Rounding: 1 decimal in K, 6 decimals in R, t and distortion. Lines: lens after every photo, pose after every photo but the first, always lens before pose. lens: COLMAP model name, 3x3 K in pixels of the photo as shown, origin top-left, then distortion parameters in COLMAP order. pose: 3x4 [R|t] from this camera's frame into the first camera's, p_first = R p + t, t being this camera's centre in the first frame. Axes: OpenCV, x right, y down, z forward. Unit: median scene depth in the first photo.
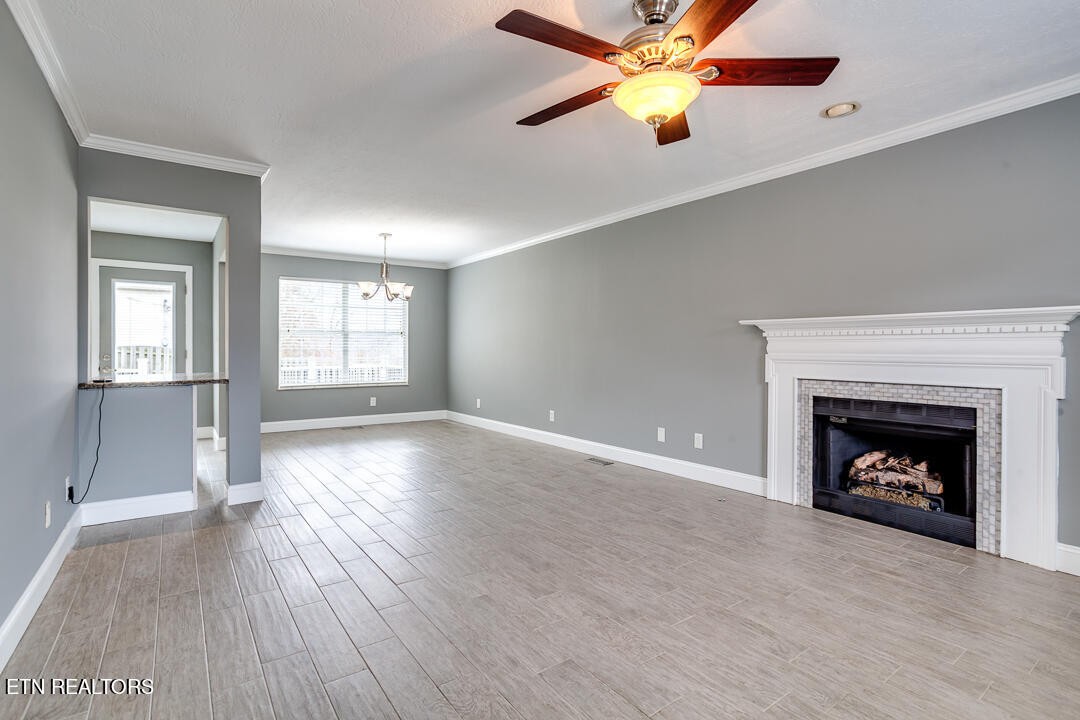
lens RADIAL K [[519.5, 0, 537.1], [0, 519.5, 365.4], [0, 0, 1]] dist [-0.028000, 0.001142]
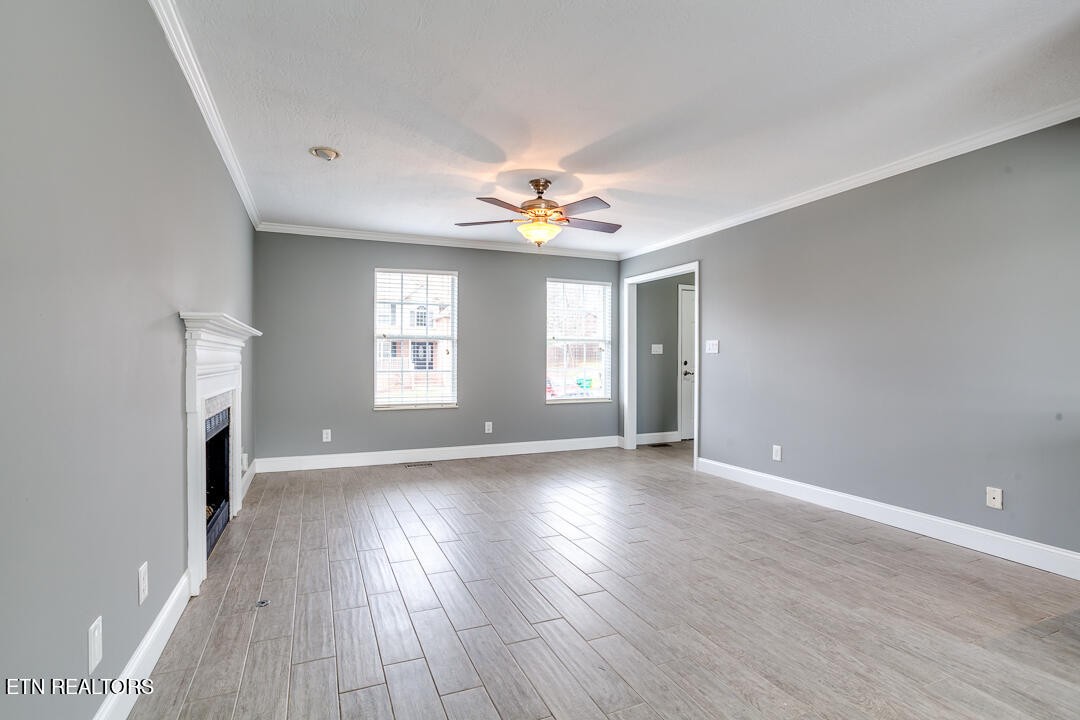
lens RADIAL K [[519.5, 0, 537.1], [0, 519.5, 365.4], [0, 0, 1]] dist [-0.028000, 0.001142]
pose [[-0.976717, -0.006846, 0.214424, -0.108567], [0.002272, 0.999105, 0.042248, -0.056776], [-0.214521, 0.041751, -0.975827, 1.756814]]
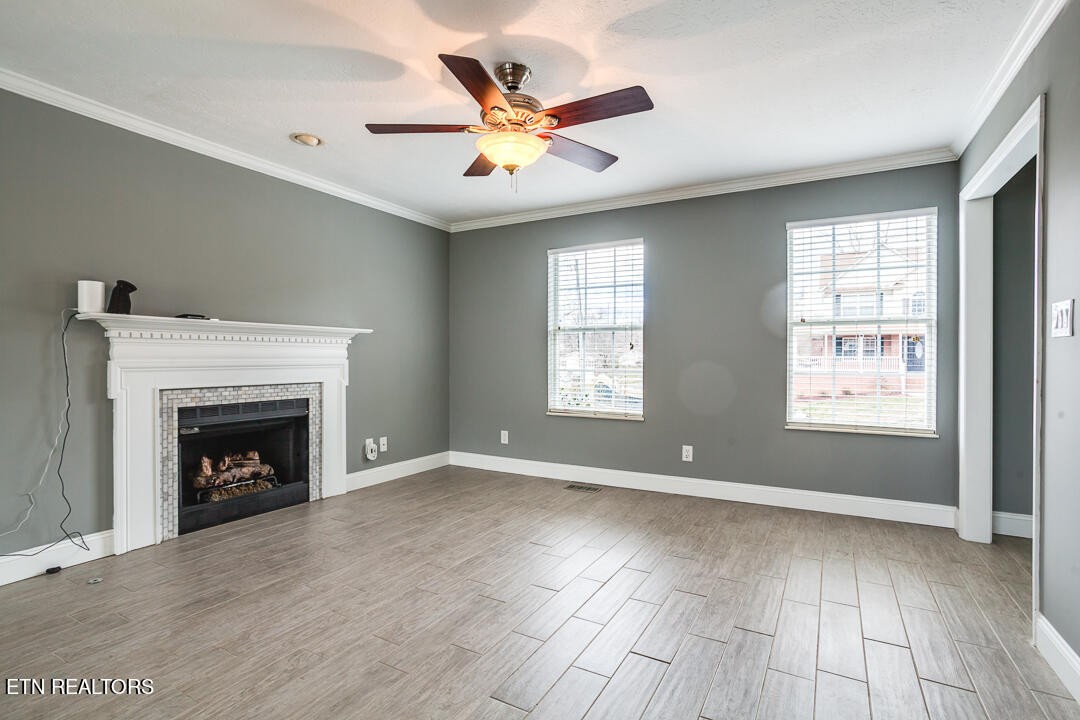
lens RADIAL K [[519.5, 0, 537.1], [0, 519.5, 365.4], [0, 0, 1]] dist [-0.028000, 0.001142]
pose [[-0.420649, -0.018106, 0.907043, -0.548149], [0.024458, 0.999211, 0.031288, -0.026704], [-0.906894, 0.035346, -0.419874, 0.874942]]
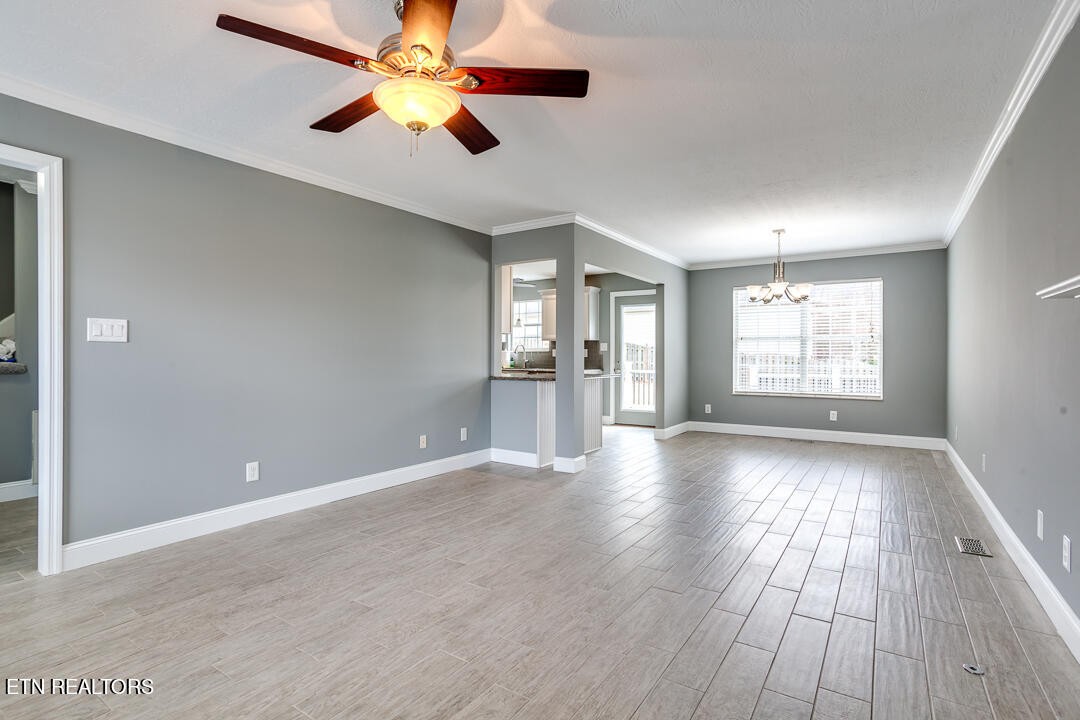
lens RADIAL K [[526.5, 0, 543.4], [0, 526.5, 359.4], [0, 0, 1]] dist [-0.028041, 0.000350]
pose [[0.350222, 0.003849, -0.936659, 0.765371], [-0.028746, 0.999565, -0.006641, -0.012680], [0.936226, 0.029251, 0.350180, 0.522801]]
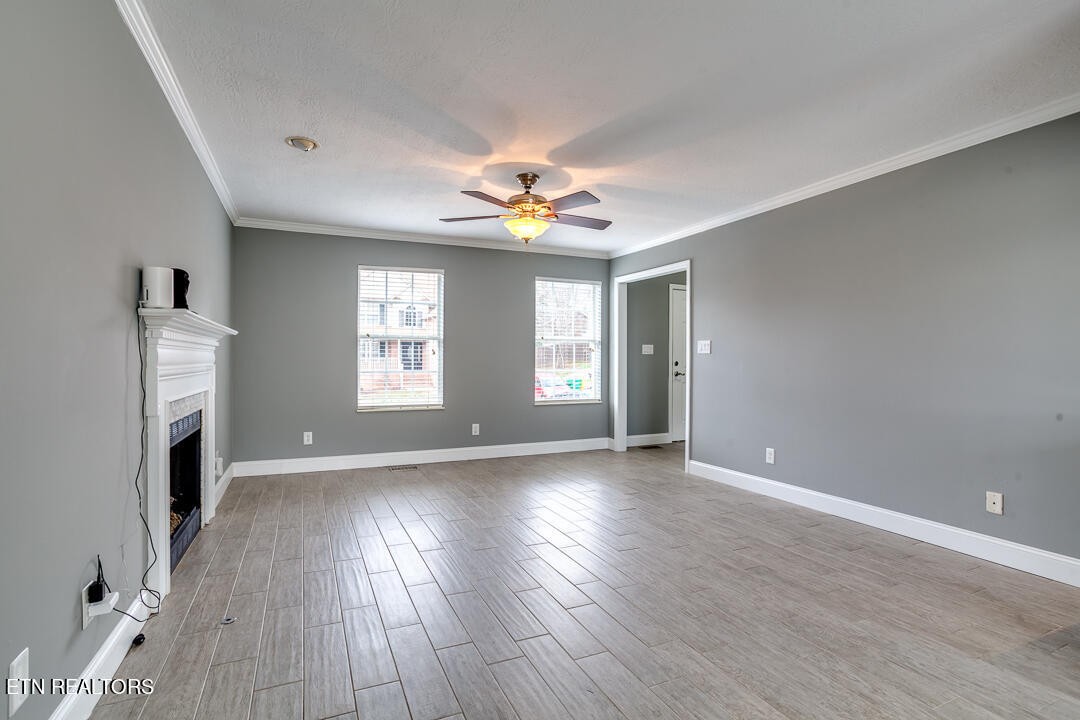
lens RADIAL K [[519.5, 0, 537.1], [0, 519.5, 365.4], [0, 0, 1]] dist [-0.028000, 0.001142]
pose [[-0.980534, -0.007635, 0.196203, -0.106518], [0.000527, 0.999138, 0.041518, -0.055483], [-0.196351, 0.040813, -0.979684, 1.716348]]
